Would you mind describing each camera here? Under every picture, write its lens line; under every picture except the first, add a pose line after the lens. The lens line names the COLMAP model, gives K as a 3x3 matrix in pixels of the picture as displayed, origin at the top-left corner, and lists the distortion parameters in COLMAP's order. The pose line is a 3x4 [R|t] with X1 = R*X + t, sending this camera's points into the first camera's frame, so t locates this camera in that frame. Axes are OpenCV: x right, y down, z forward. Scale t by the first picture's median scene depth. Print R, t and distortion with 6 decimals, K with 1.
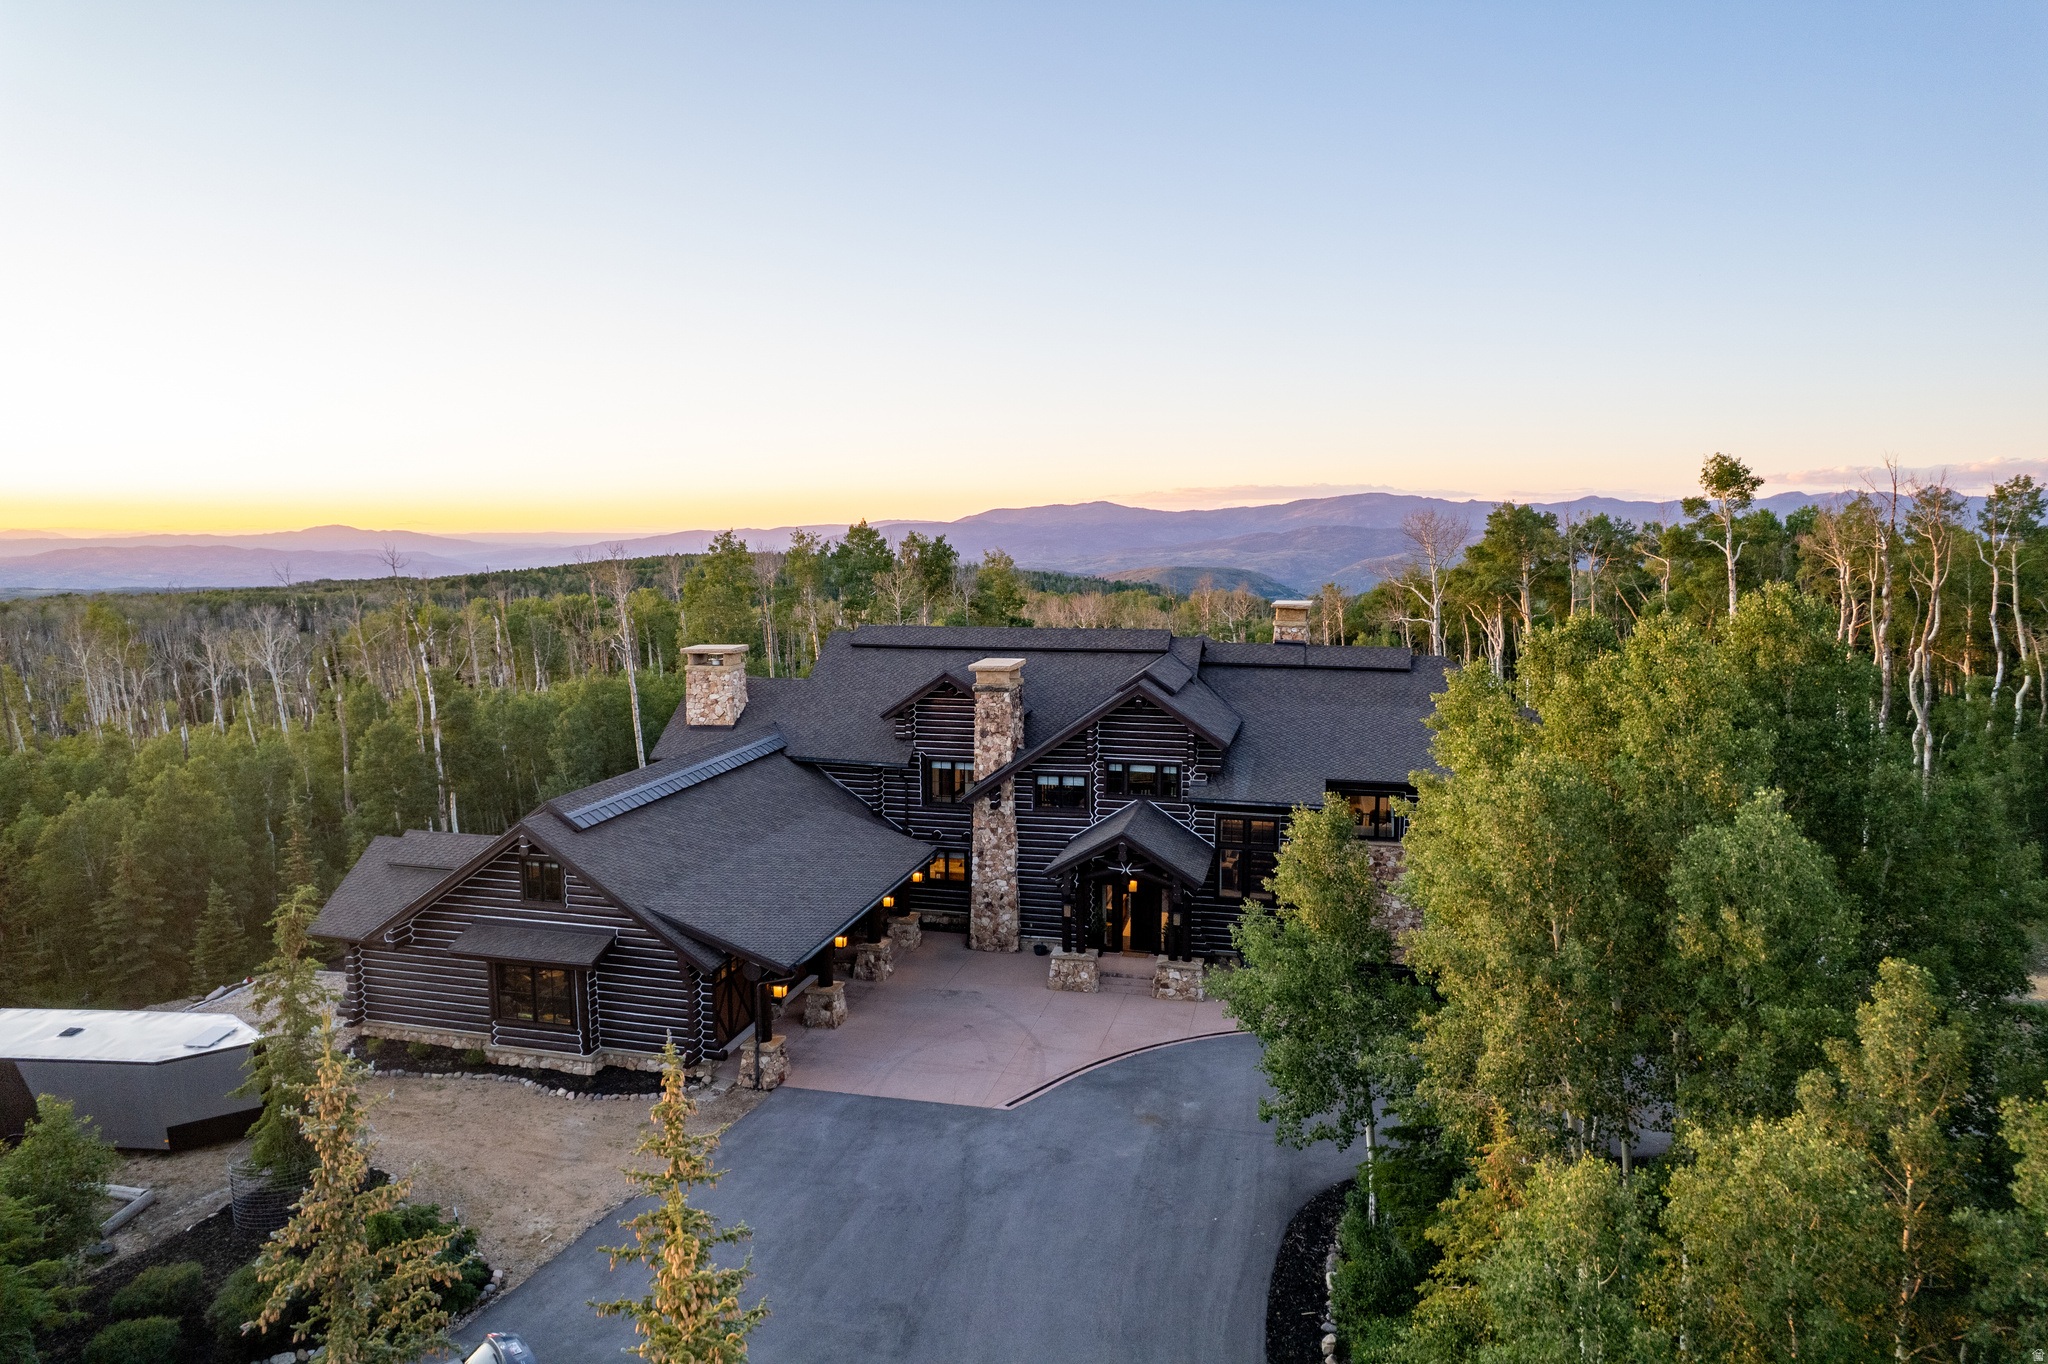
lens RADIAL K [[1312.8, 0, 1024.0], [0, 1312.8, 682.0], [0, 0, 1]] dist [-0.078374, 0.069276]
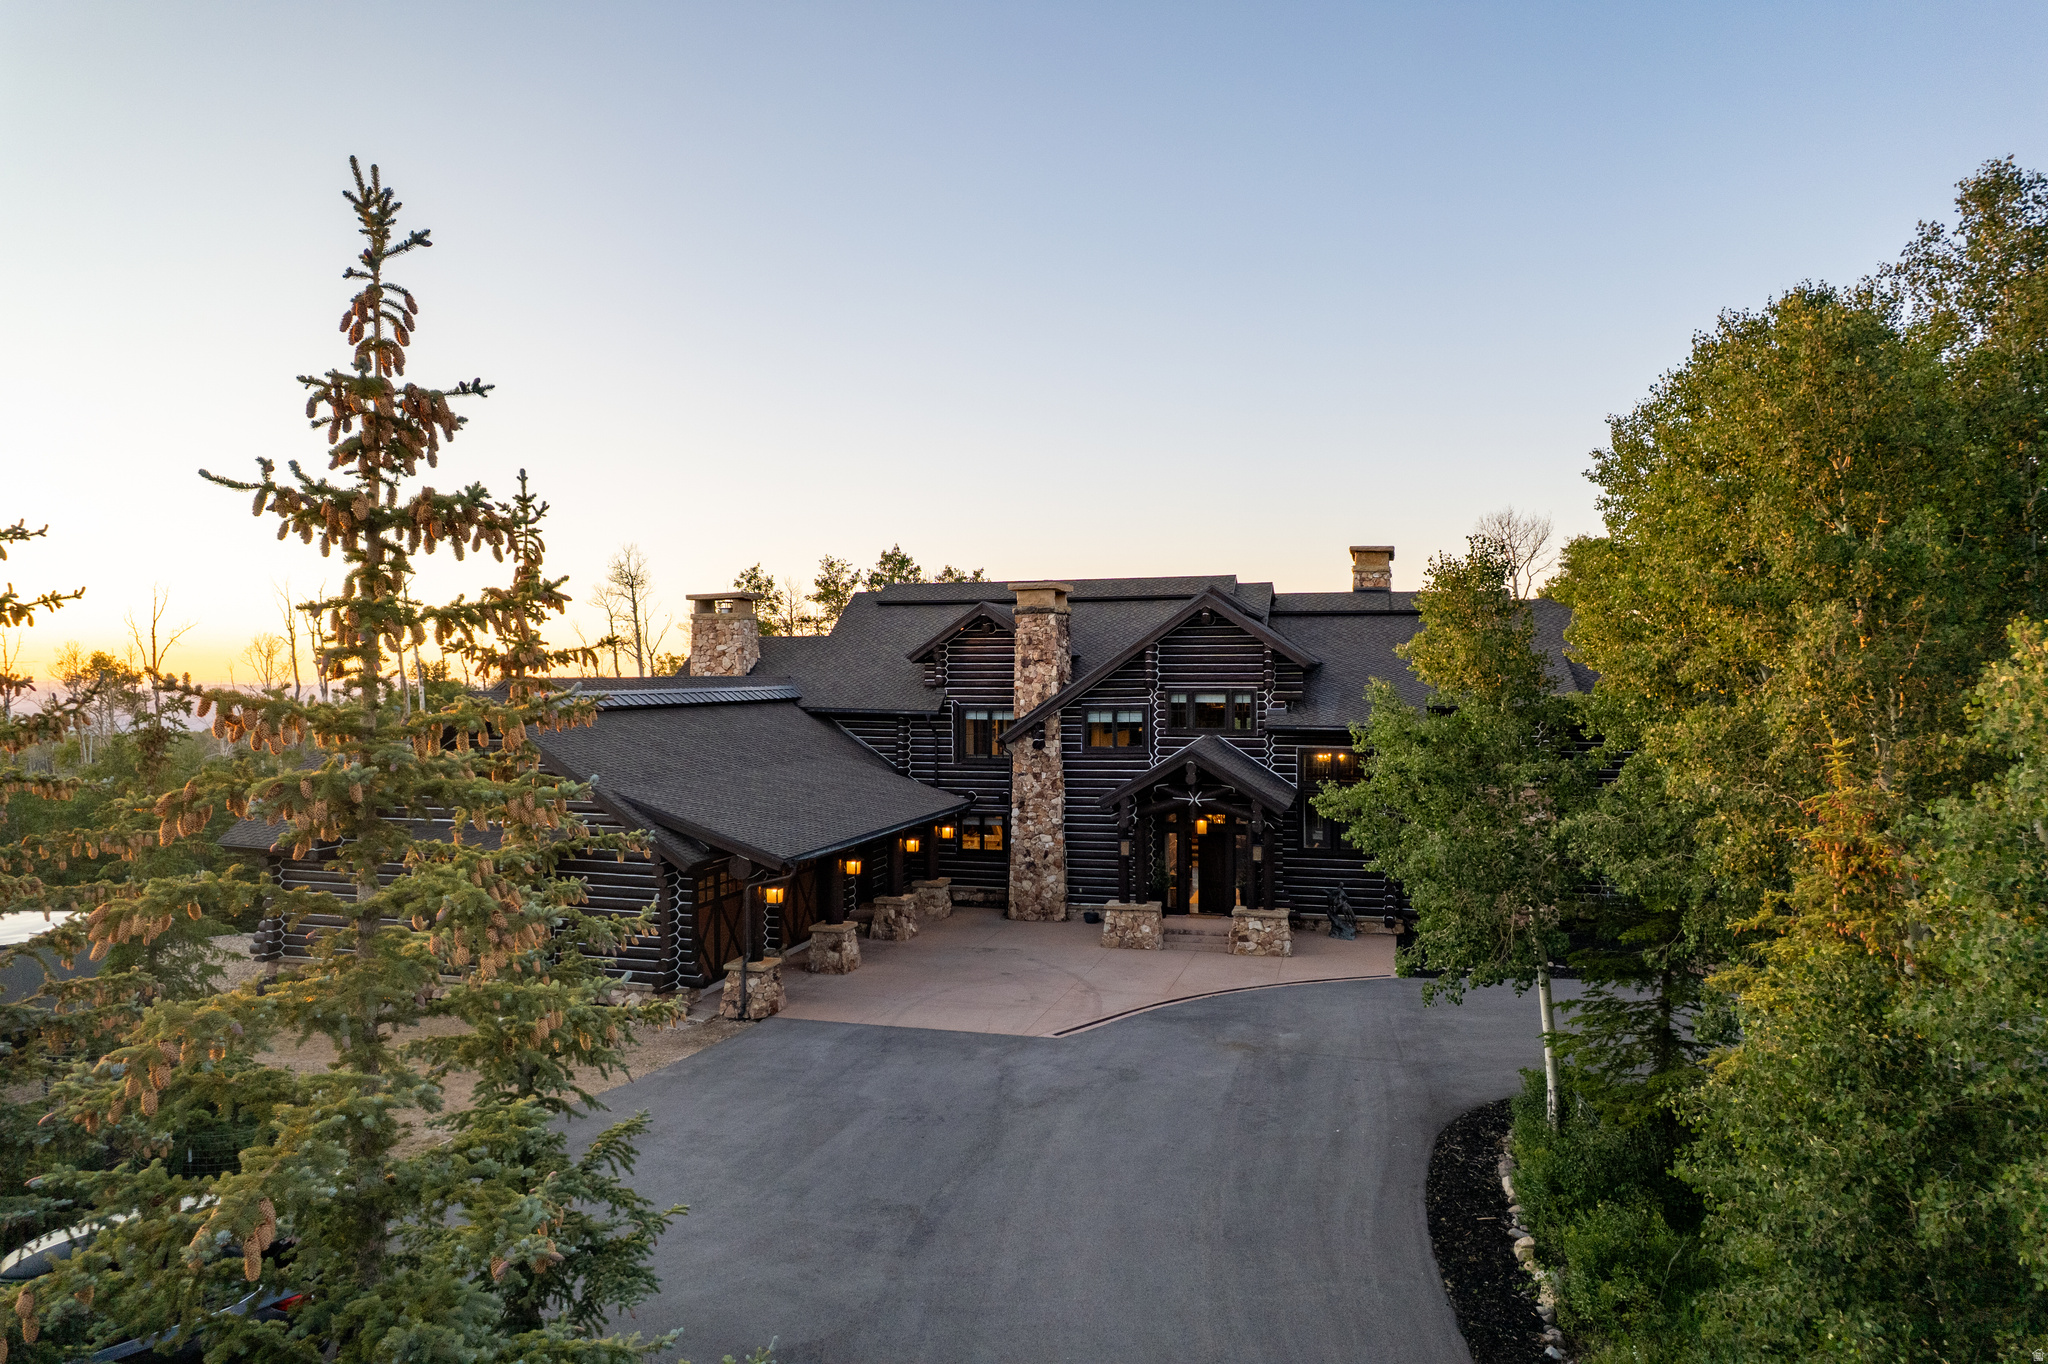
lens RADIAL K [[1312.8, 0, 1024.0], [0, 1312.8, 682.0], [0, 0, 1]] dist [-0.078374, 0.069276]
pose [[0.999569, -0.001394, -0.029327, -0.006755], [-0.002019, 0.993243, -0.116035, 0.166490], [0.029291, 0.116044, 0.992812, 0.153524]]
